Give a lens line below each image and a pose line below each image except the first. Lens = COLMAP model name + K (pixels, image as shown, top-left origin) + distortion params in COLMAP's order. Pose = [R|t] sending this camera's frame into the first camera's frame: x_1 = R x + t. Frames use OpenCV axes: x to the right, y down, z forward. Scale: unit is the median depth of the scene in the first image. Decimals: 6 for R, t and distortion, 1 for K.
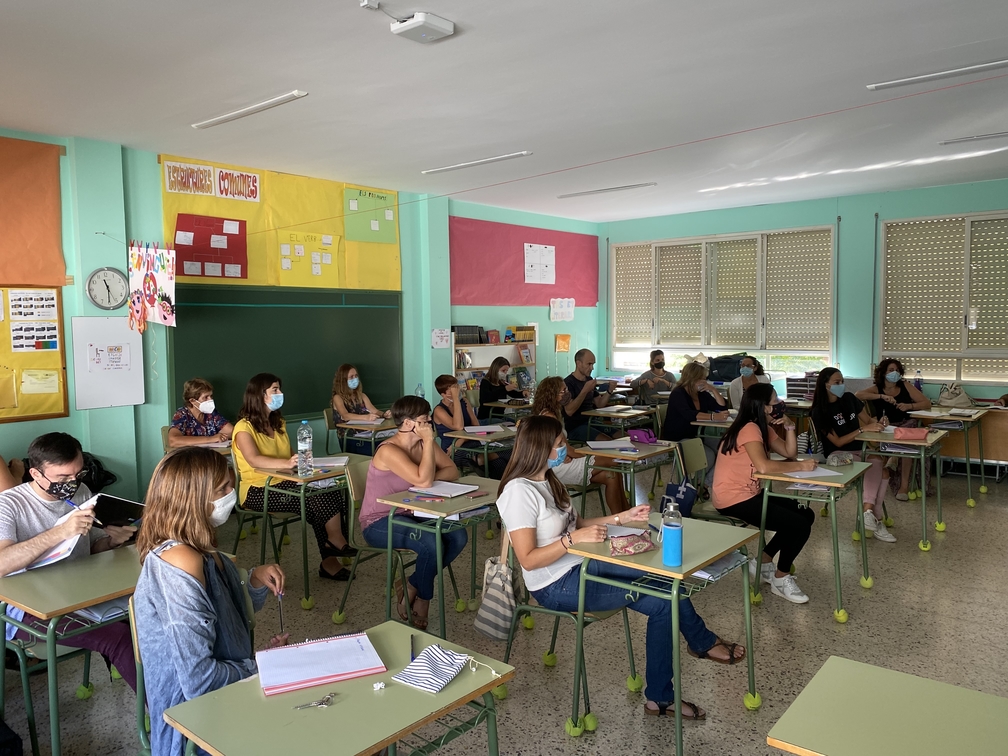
lens RADIAL K [[770.6, 0, 503.7], [0, 770.6, 372.4], [0, 0, 1]] dist [0.006827, -0.005202]
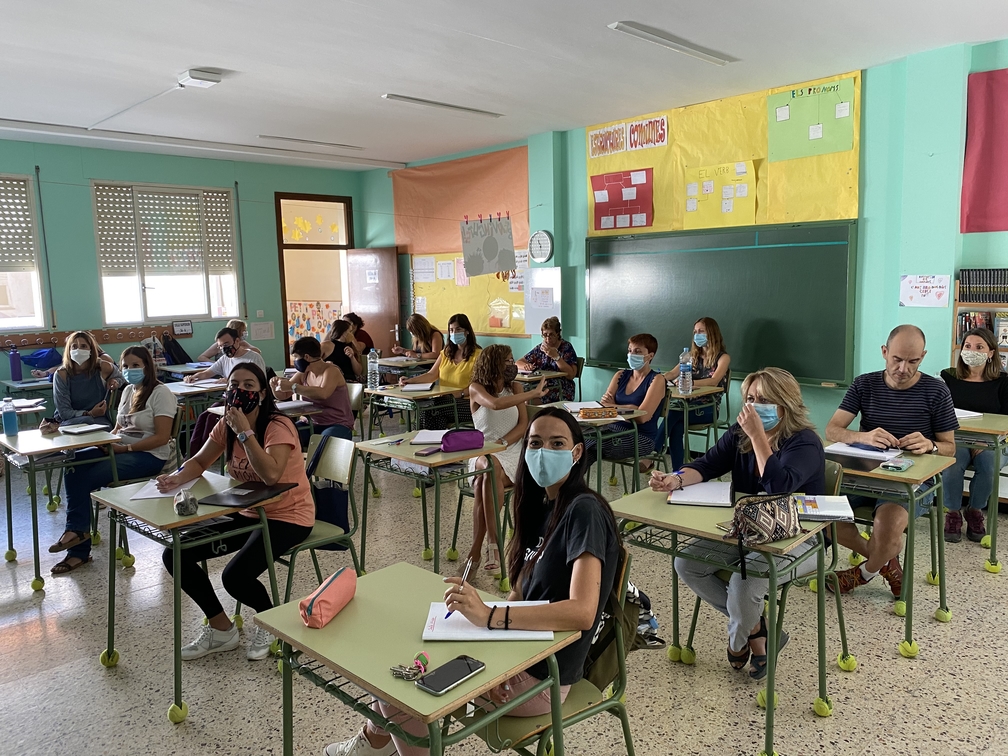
lens RADIAL K [[770.6, 0, 504.5], [0, 770.6, 380.9], [0, 0, 1]] dist [0.006827, -0.005202]
pose [[-0.065568, 0.135032, -0.988669, 0.710488], [-0.042061, 0.989547, 0.137941, -0.052066], [0.996961, 0.050629, -0.059203, 0.881237]]
